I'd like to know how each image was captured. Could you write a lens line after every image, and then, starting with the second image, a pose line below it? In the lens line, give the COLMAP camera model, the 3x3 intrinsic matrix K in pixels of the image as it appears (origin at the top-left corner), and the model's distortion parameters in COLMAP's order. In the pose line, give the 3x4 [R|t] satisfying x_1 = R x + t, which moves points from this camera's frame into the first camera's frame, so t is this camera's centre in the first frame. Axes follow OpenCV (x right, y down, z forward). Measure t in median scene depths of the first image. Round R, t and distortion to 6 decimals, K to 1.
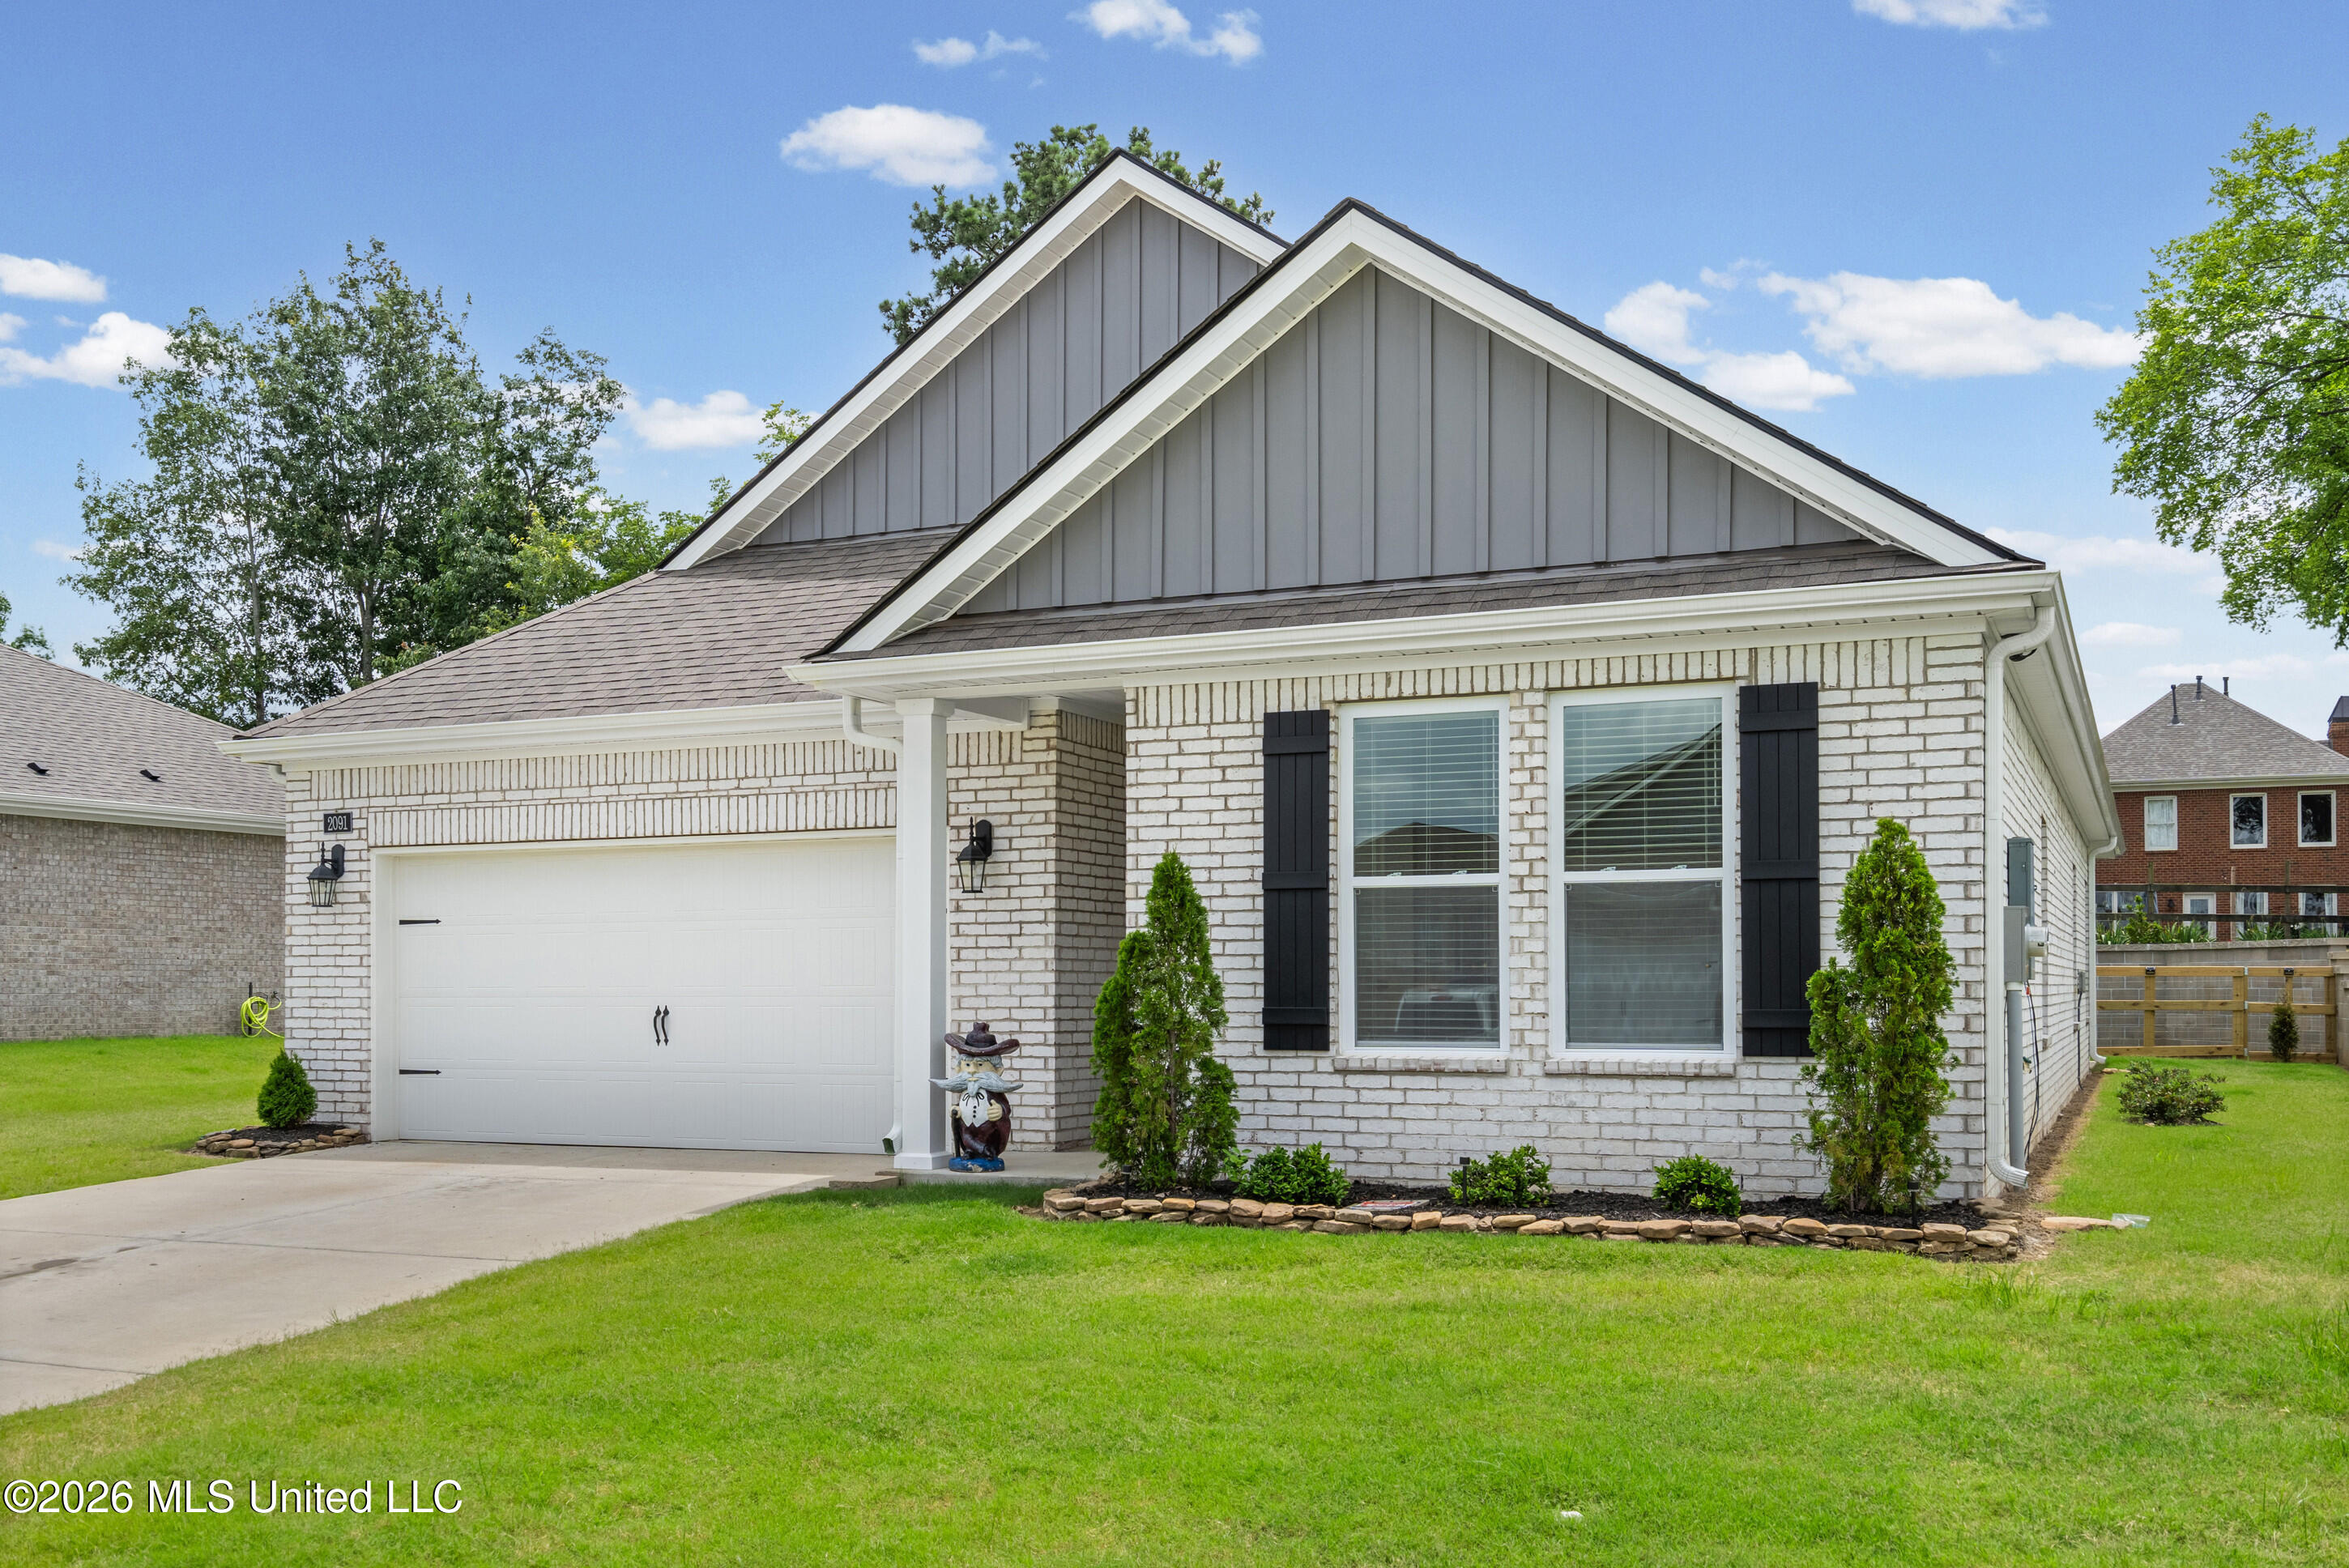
lens RADIAL K [[2153.2, 0, 1174.7], [0, 2153.2, 782.2], [0, 0, 1]] dist [0.017156, 0.000000]
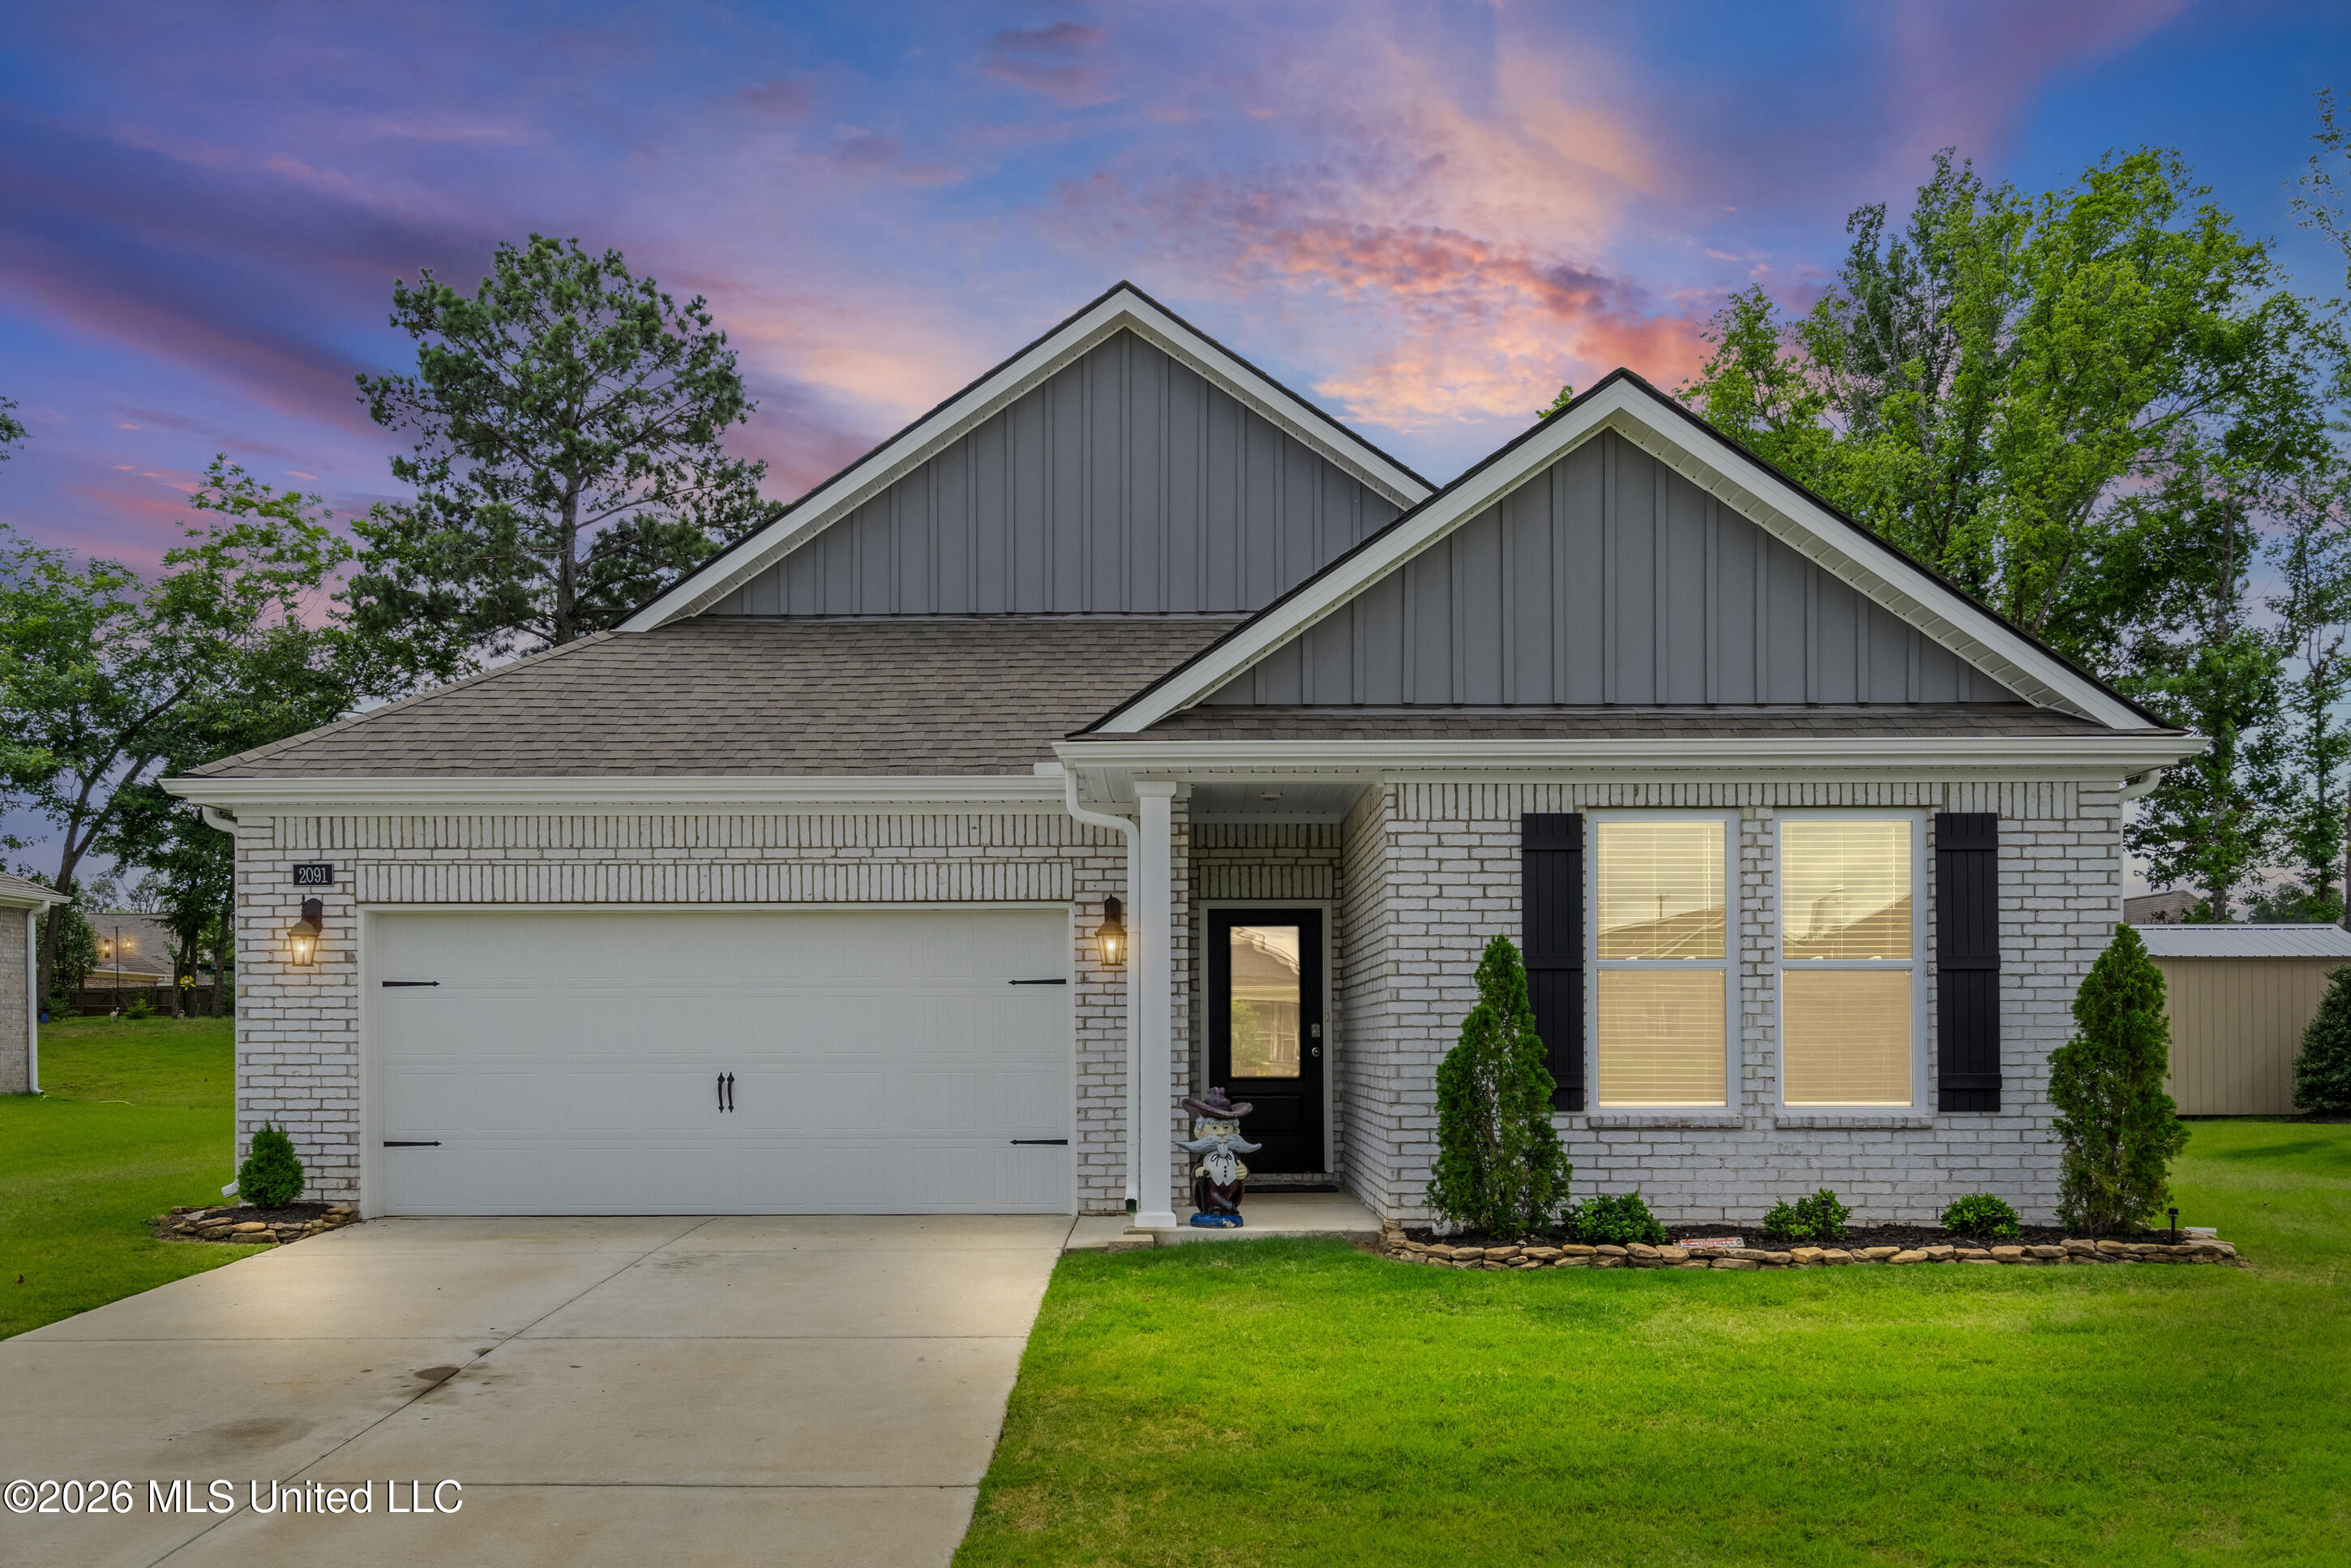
lens RADIAL K [[1846.3, 0, 1173.5], [0, 1846.3, 900.5], [0, 0, 1]] dist [0.023690, -0.003979]
pose [[0.915583, 0.032521, 0.400812, -0.506172], [-0.038776, 0.999220, 0.007503, 0.013195], [-0.400255, -0.022411, 0.916130, 0.179264]]
